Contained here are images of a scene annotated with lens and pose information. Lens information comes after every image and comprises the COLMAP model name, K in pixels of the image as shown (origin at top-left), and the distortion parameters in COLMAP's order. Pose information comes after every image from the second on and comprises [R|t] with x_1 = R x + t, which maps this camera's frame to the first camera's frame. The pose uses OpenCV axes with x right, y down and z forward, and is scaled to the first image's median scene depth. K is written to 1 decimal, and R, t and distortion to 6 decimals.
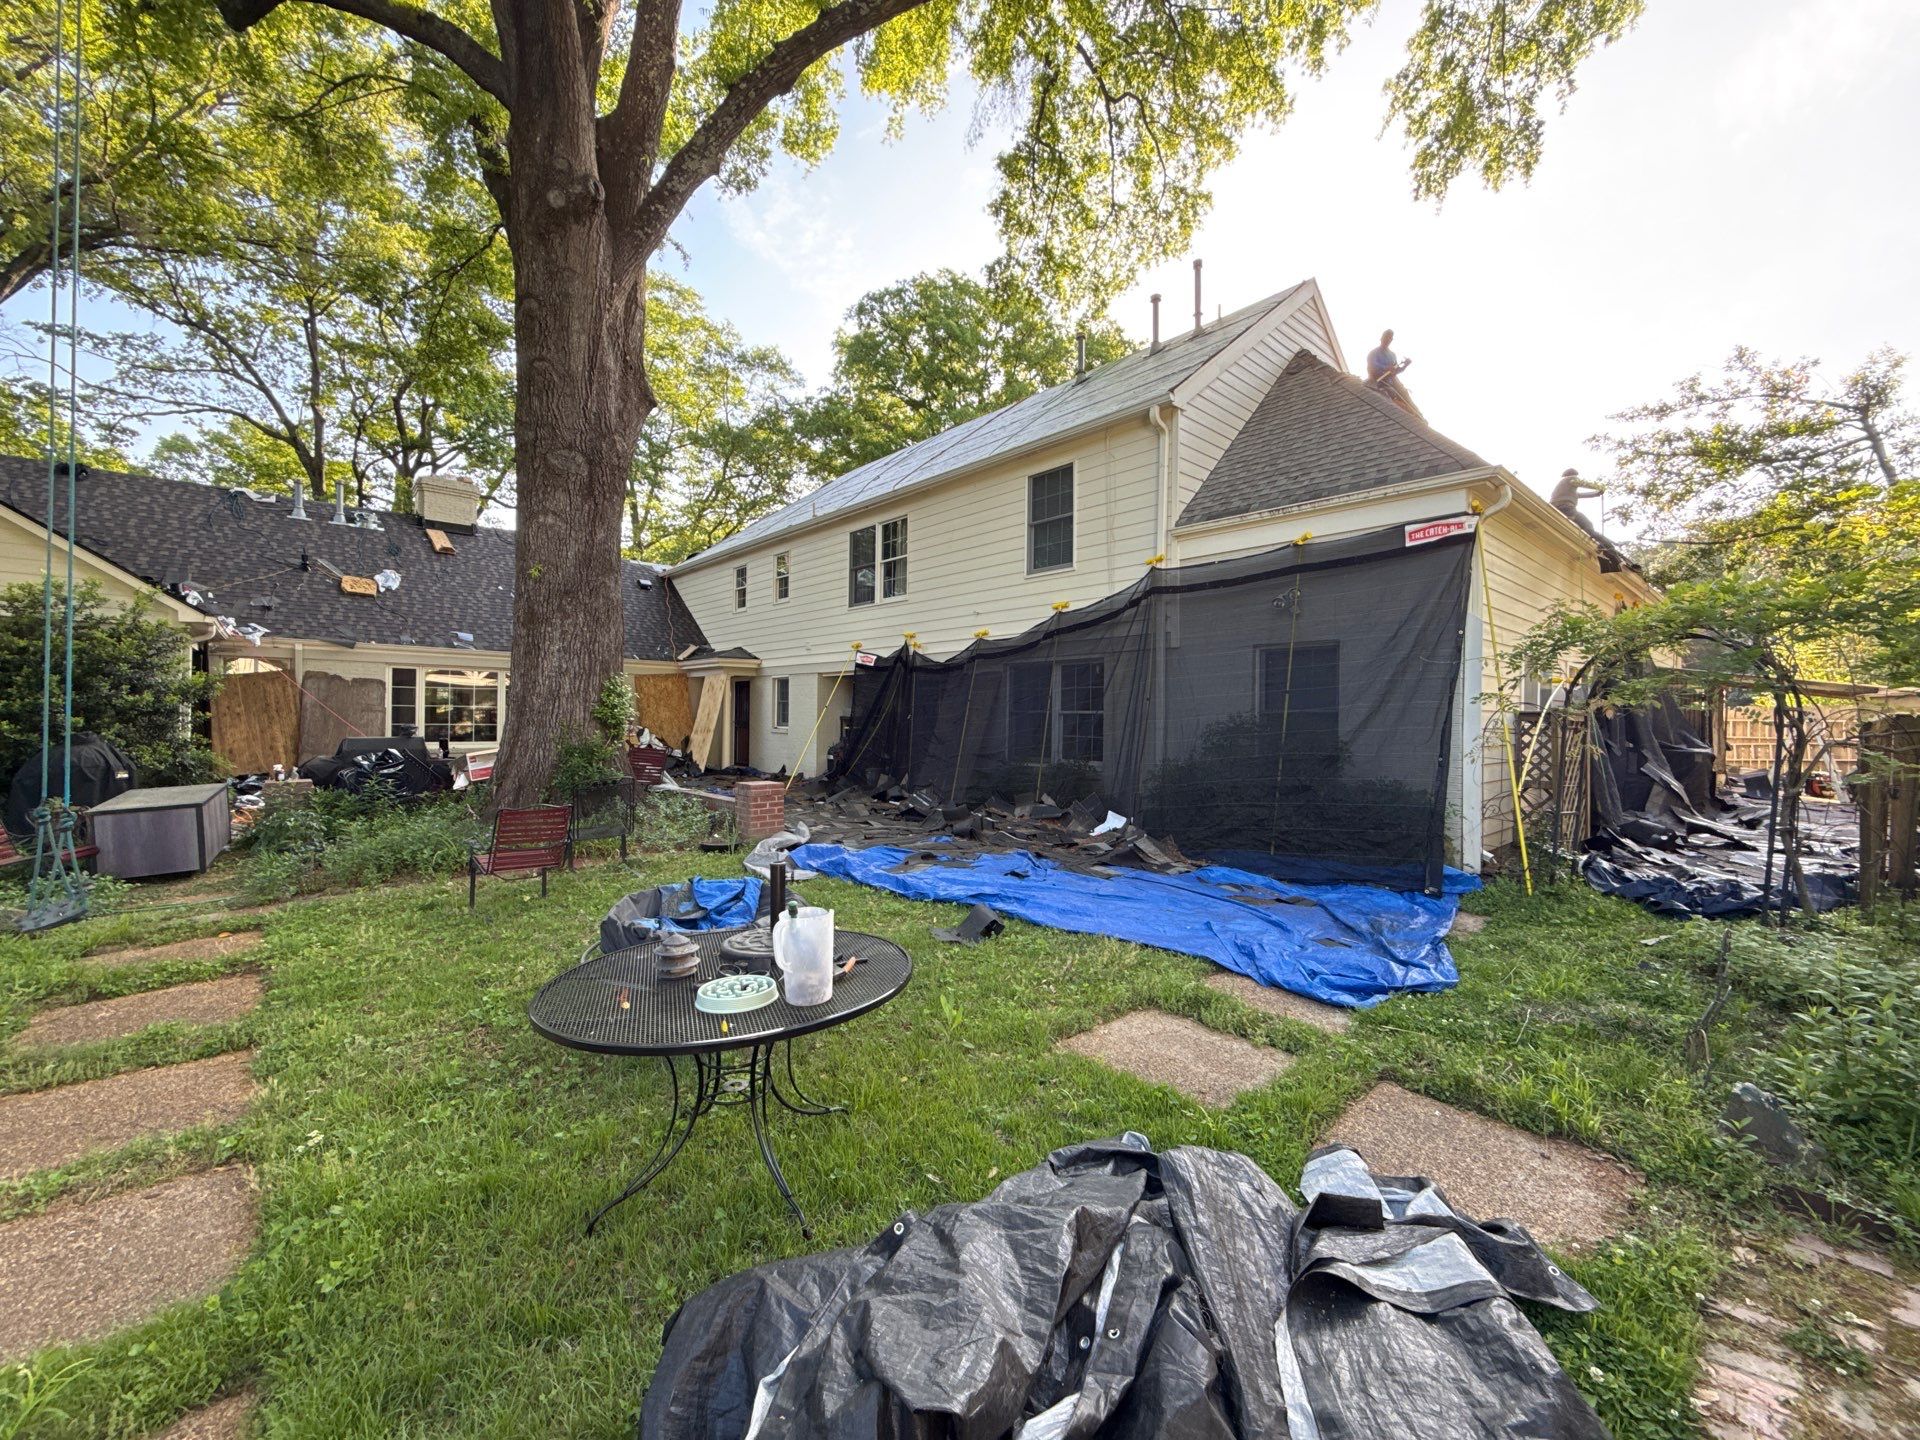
lens RADIAL K [[768.6, 0, 964.2], [0, 768.6, 713.5], [0, 0, 1]] dist [0.009187, 0.000162]
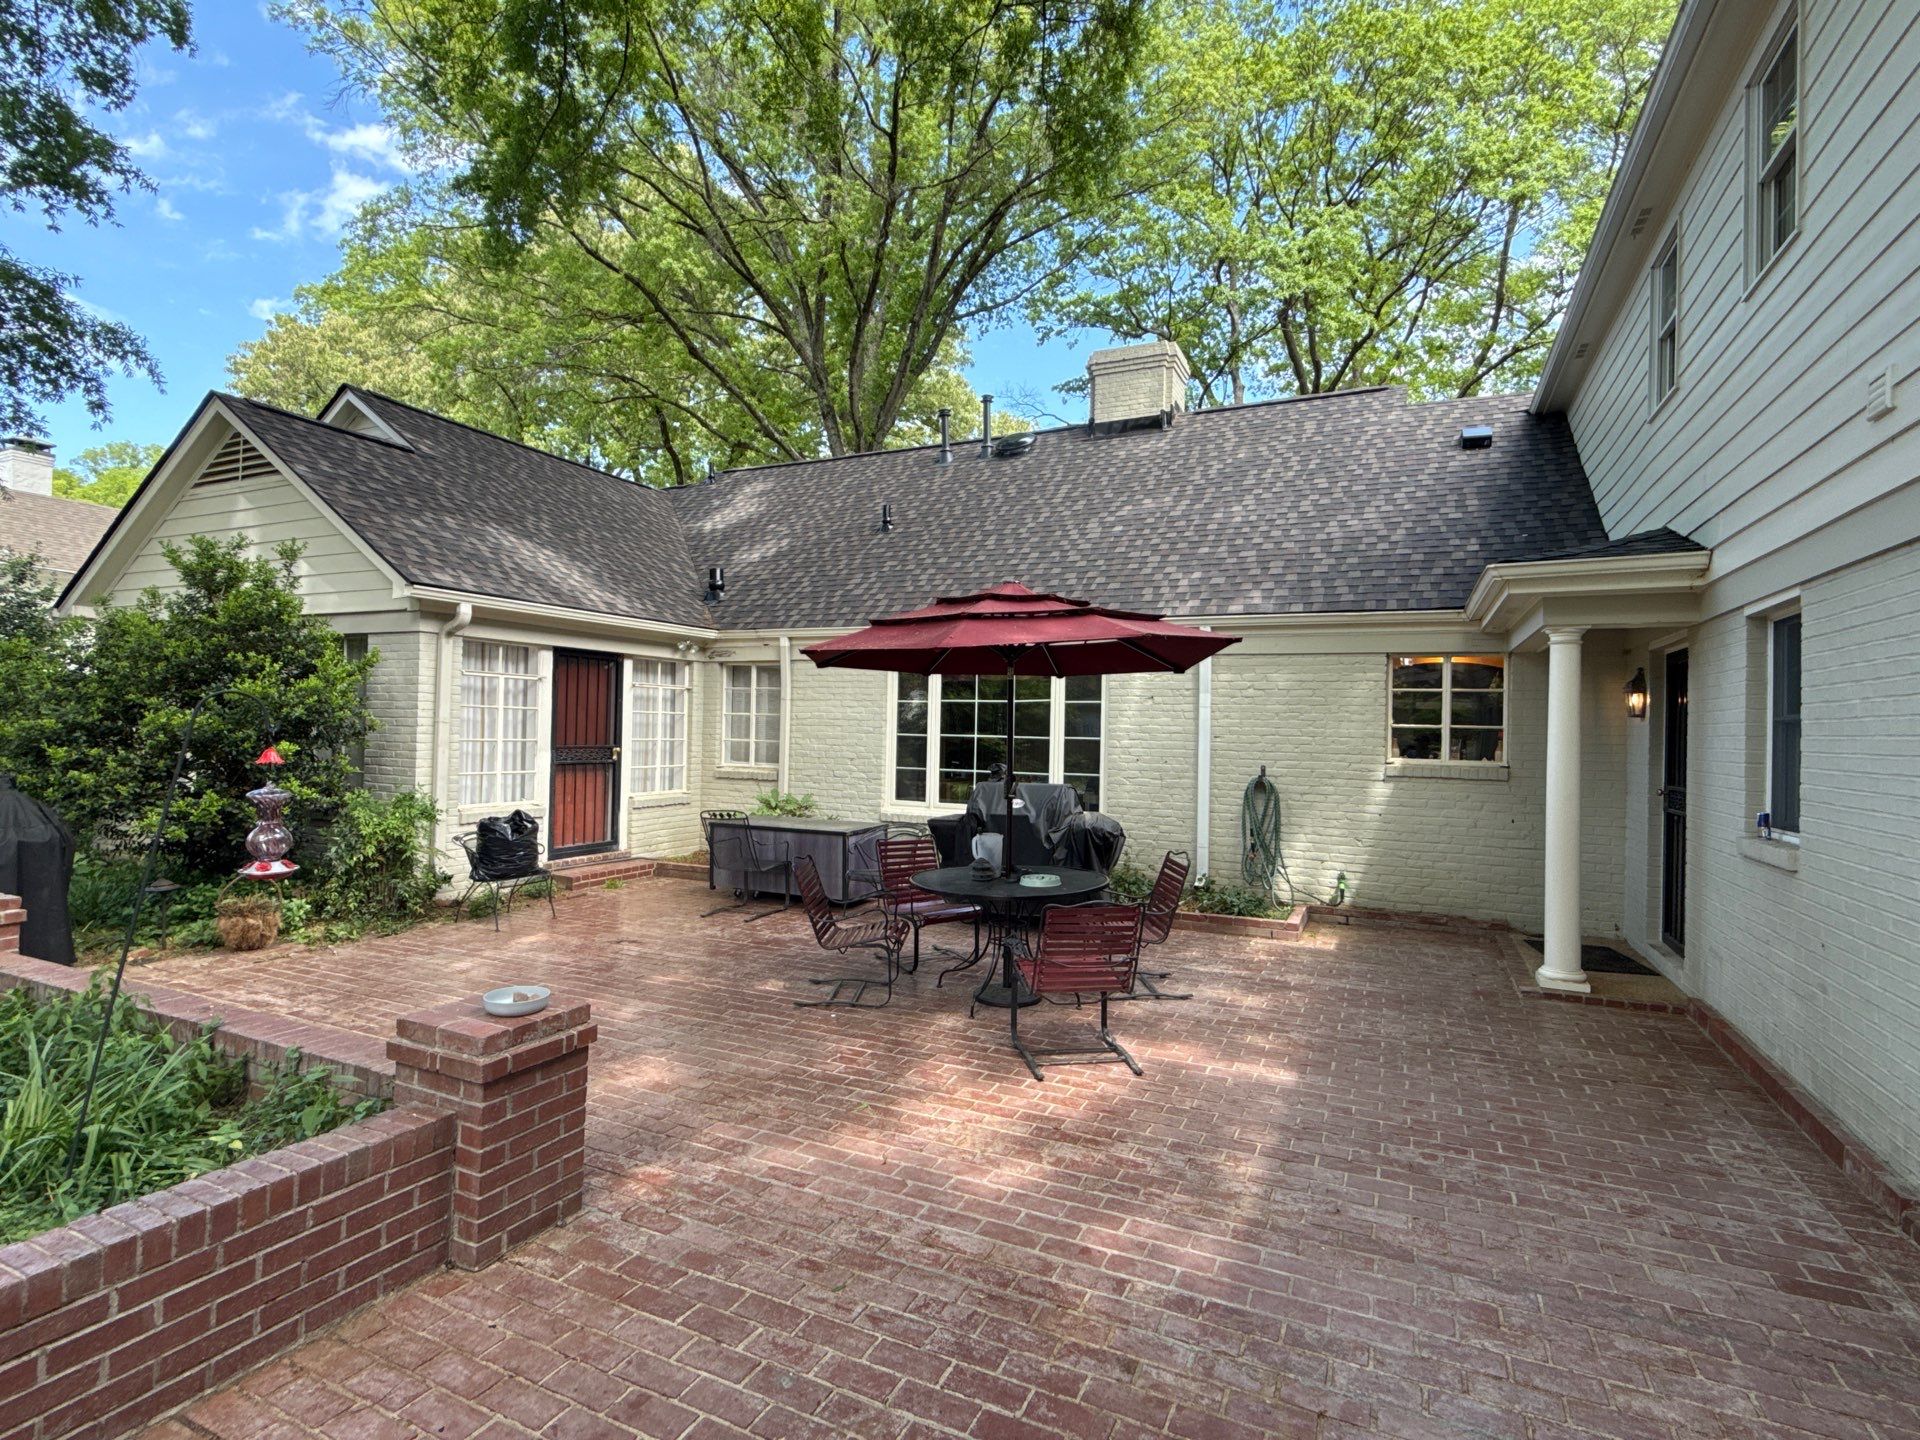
lens RADIAL K [[927.6, 0, 960.0], [0, 927.6, 720.0], [0, 0, 1]] dist [-0.000916, -0.000119]
pose [[0.373310, -0.017833, -0.927535, -0.093753], [-0.003542, 0.999781, -0.020648, -0.009613], [0.927700, 0.010994, 0.373165, 0.774180]]
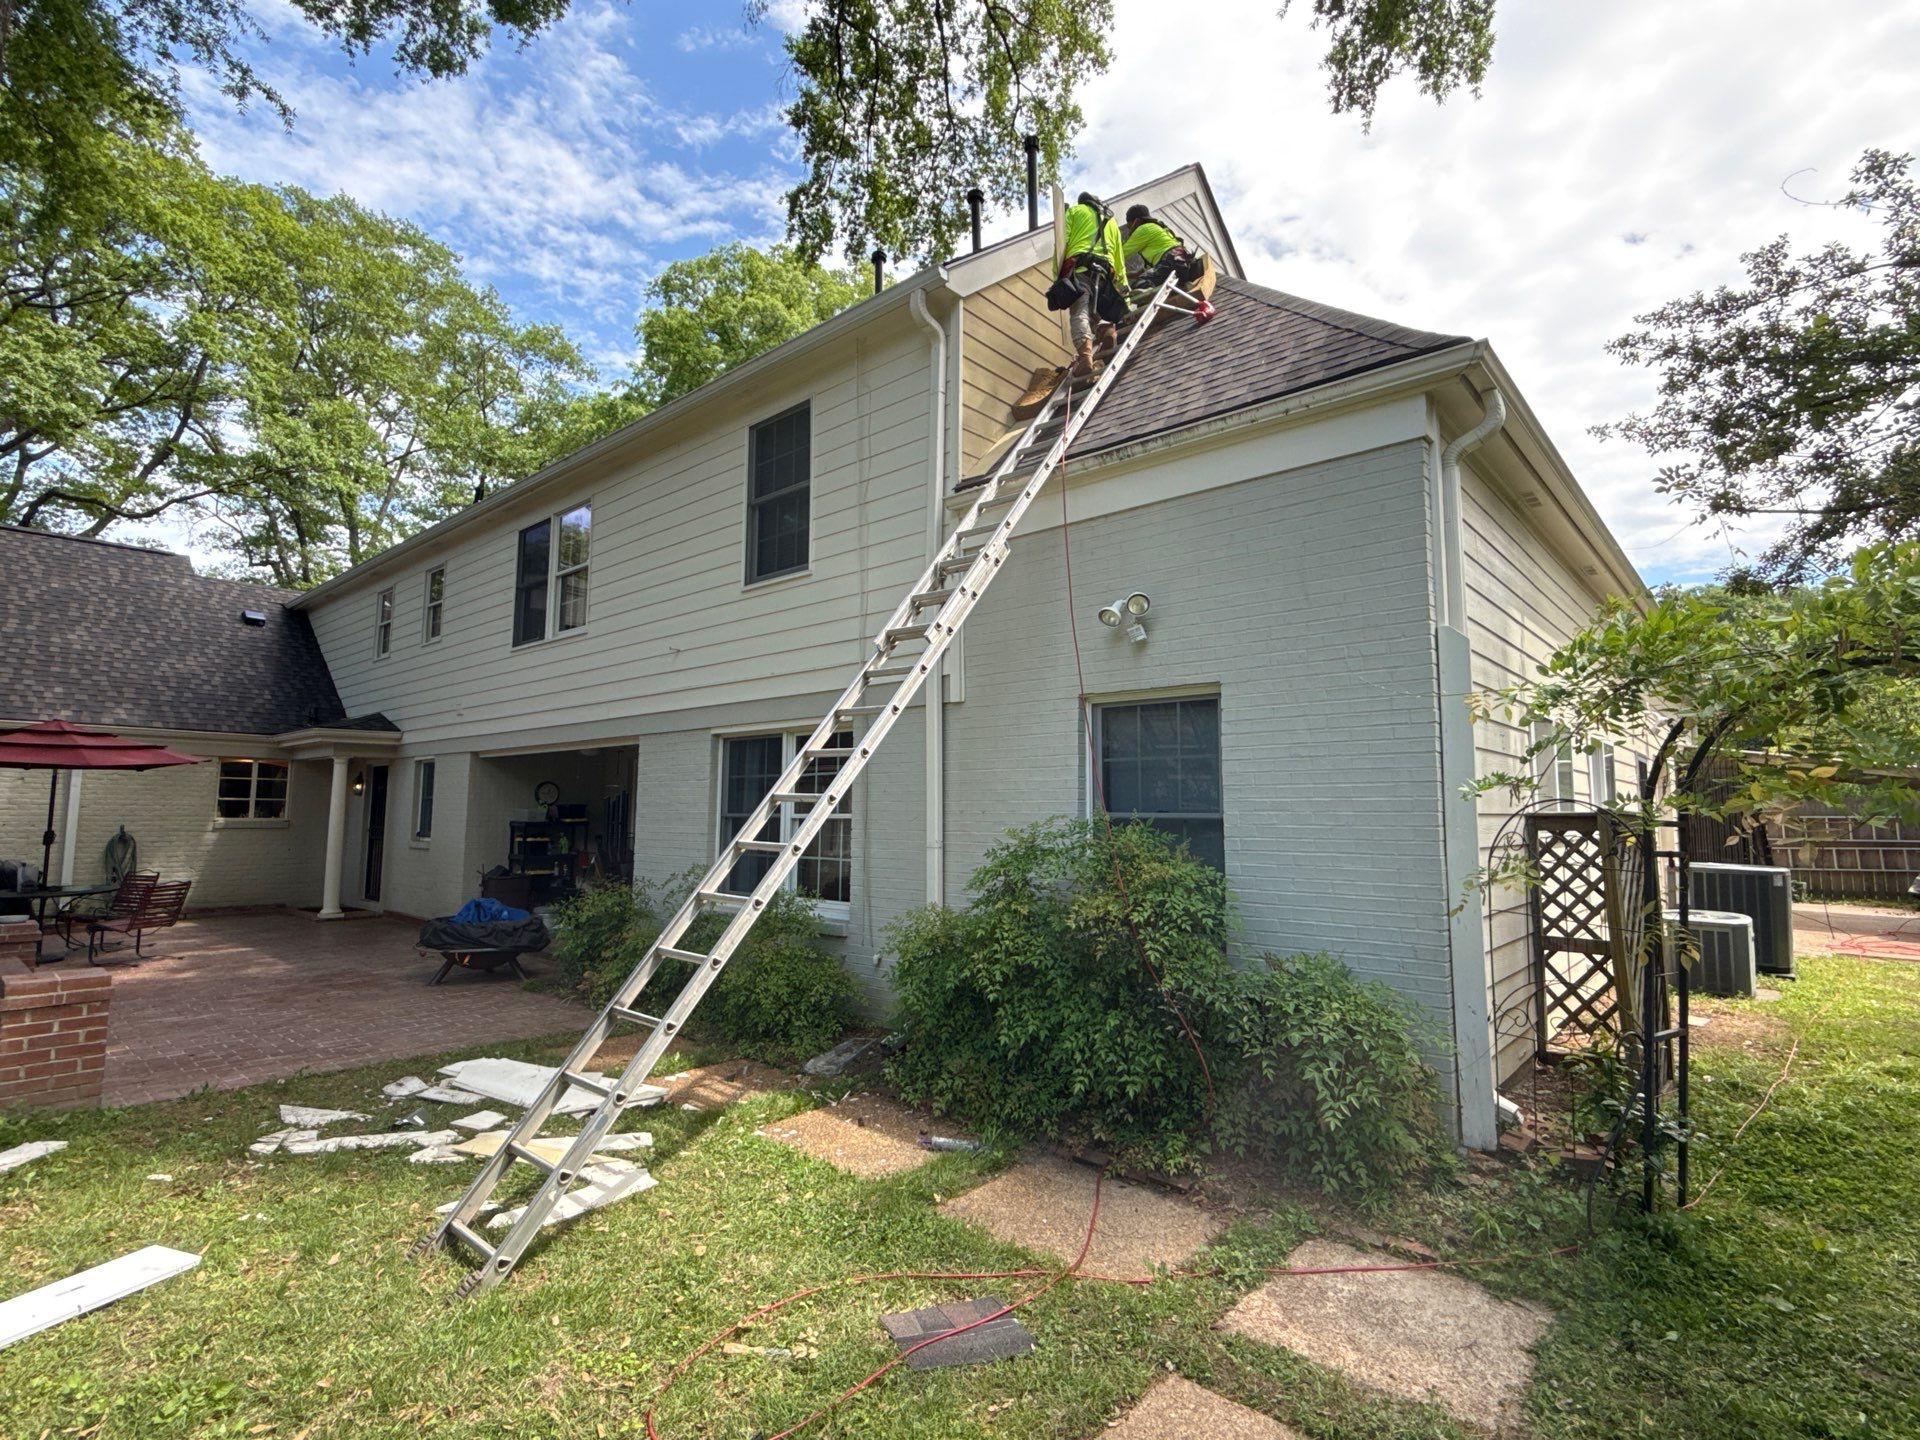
lens RADIAL K [[927.6, 0, 960.0], [0, 927.6, 720.0], [0, 0, 1]] dist [-0.000916, -0.000119]
pose [[0.994348, -0.000390, 0.106171, 0.133169], [0.009617, 0.996213, -0.086409, -0.009644], [-0.105735, 0.086941, 0.990586, 0.213692]]
